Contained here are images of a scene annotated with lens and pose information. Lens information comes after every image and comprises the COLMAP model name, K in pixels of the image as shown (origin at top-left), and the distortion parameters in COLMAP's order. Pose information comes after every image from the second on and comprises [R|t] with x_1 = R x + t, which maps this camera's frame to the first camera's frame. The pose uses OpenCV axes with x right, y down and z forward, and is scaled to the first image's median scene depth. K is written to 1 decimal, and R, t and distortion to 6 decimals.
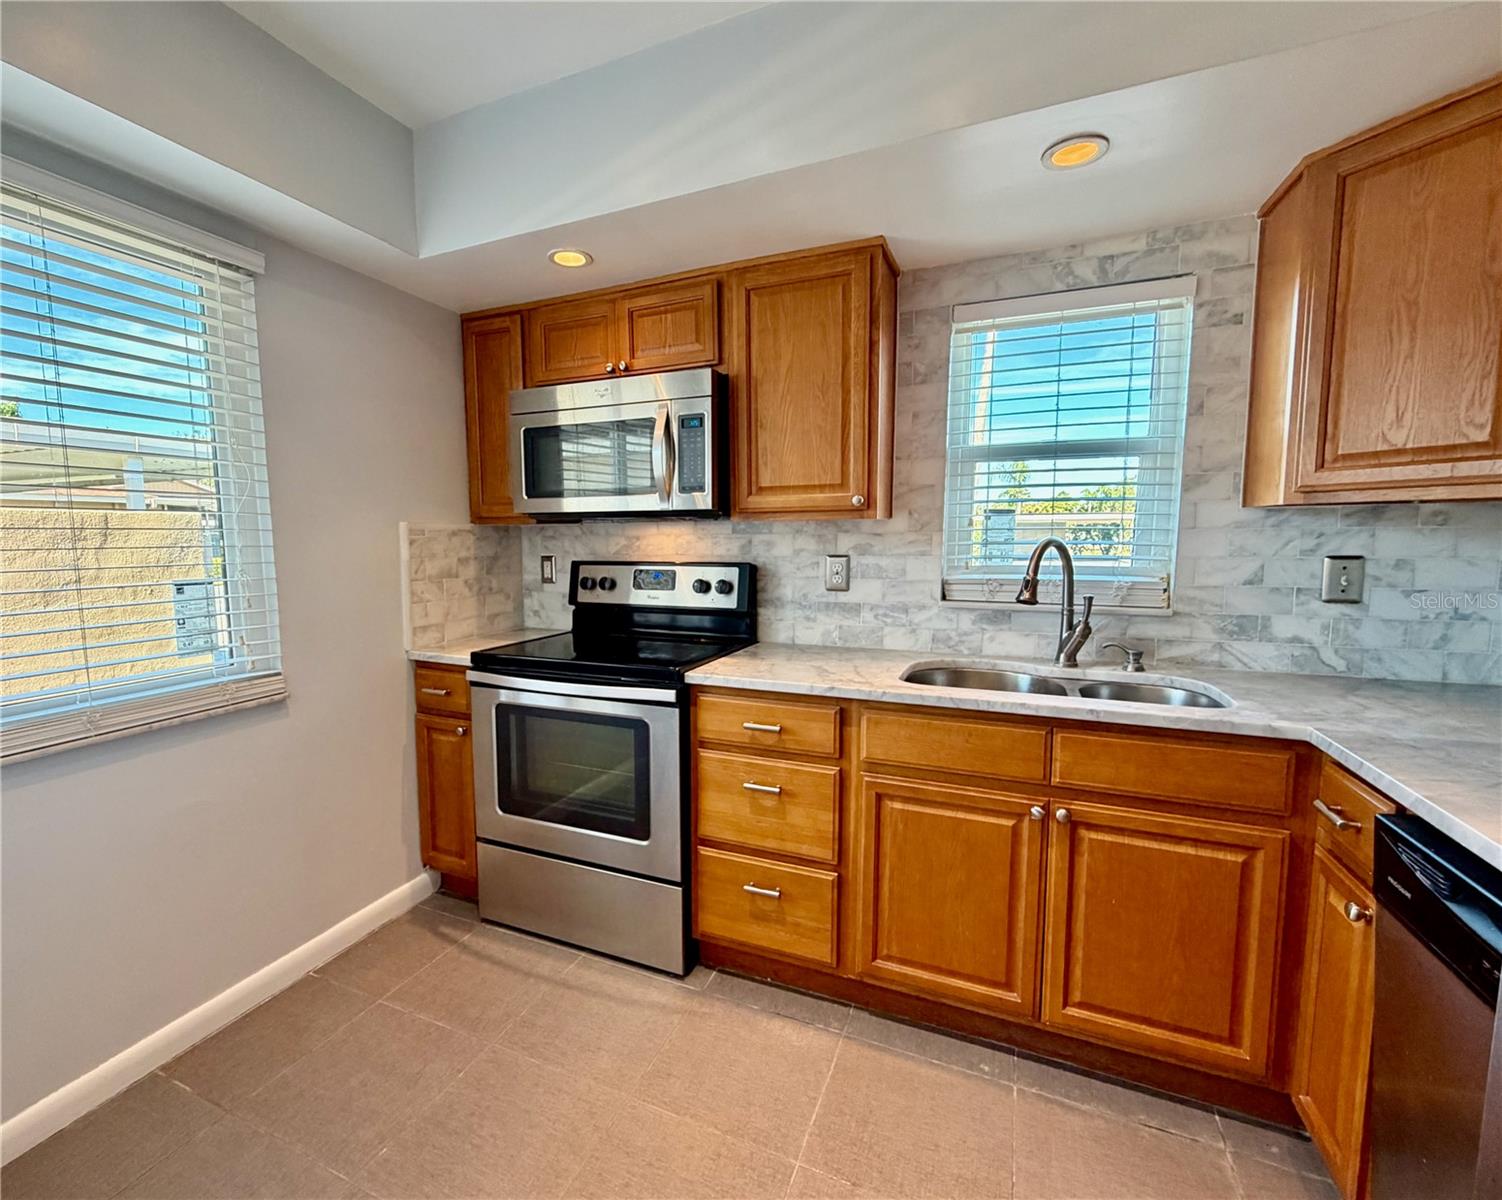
lens RADIAL K [[660.6, 0, 715.7], [0, 660.6, 597.1], [0, 0, 1]] dist [-0.000156, 0.000069]
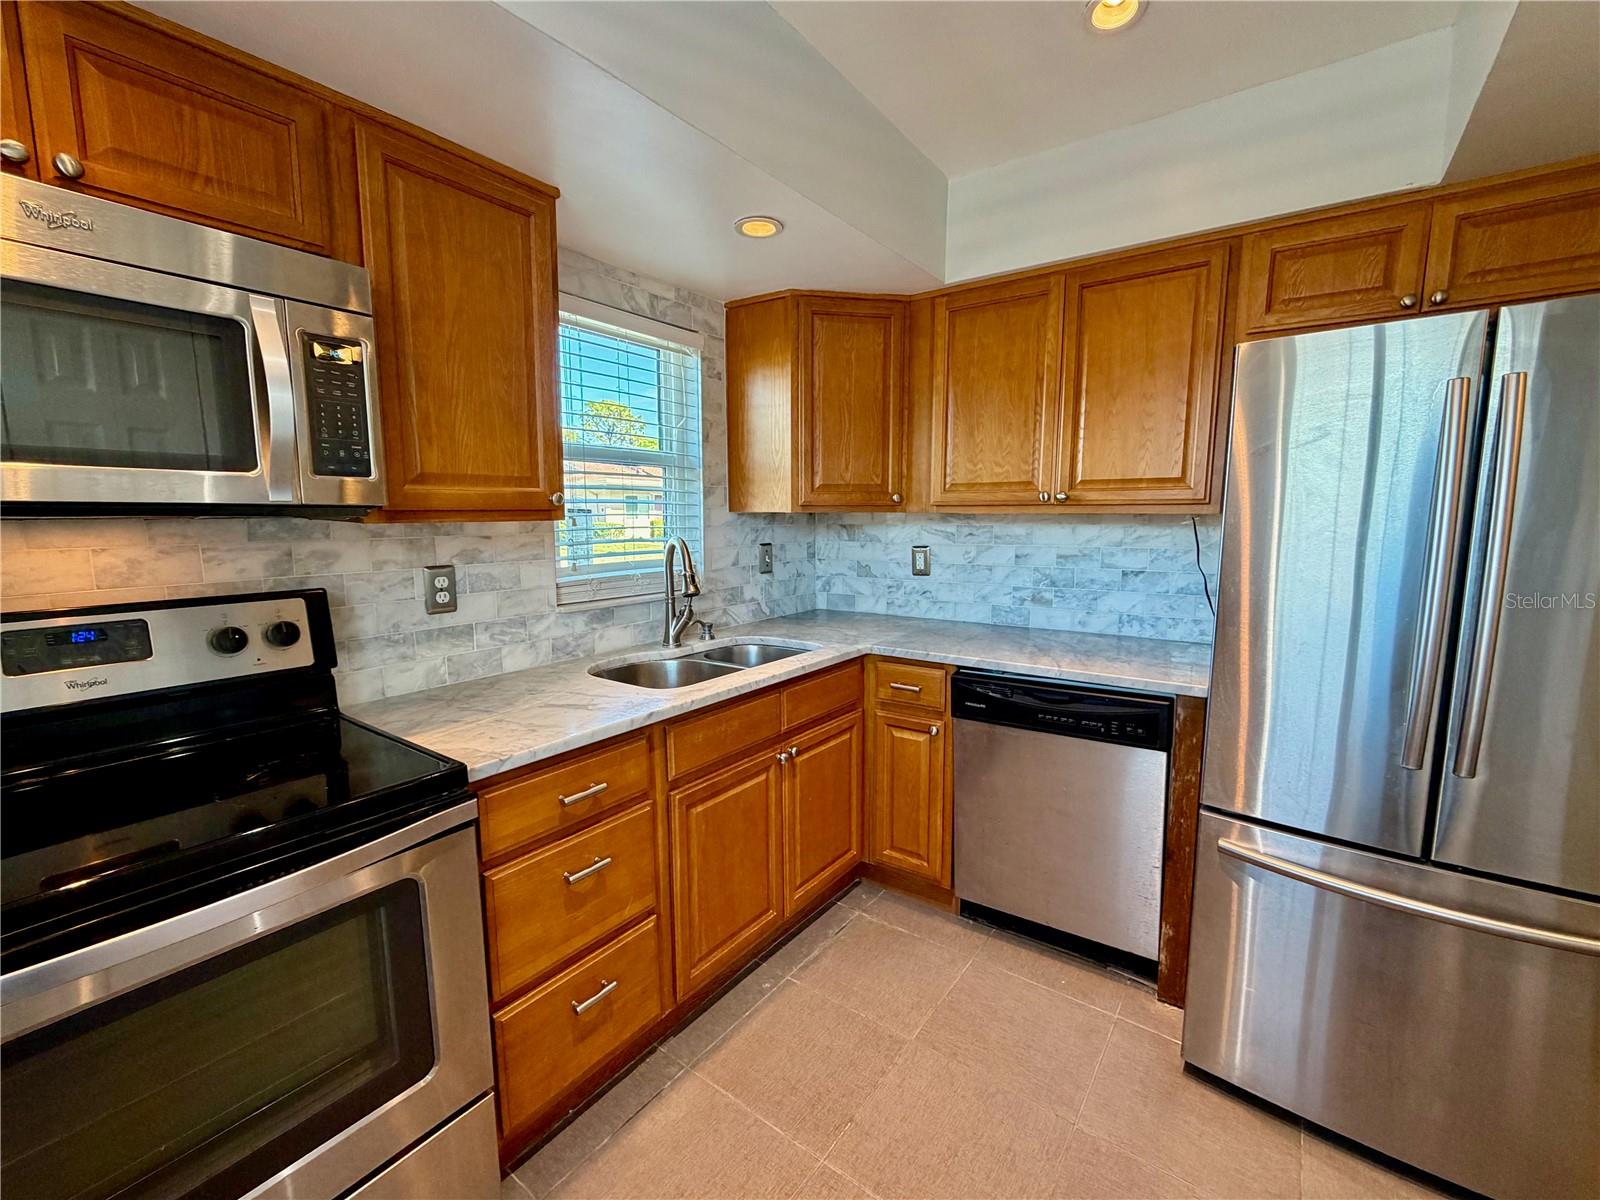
lens RADIAL K [[641.3, 0, 798.0], [0, 641.3, 602.3], [0, 0, 1]] dist [-0.001120, -0.000128]
pose [[0.252694, -0.124946, 0.959445, -0.441296], [0.093773, 0.990121, 0.104243, -0.063336], [-0.962991, 0.063628, 0.261915, 0.438033]]
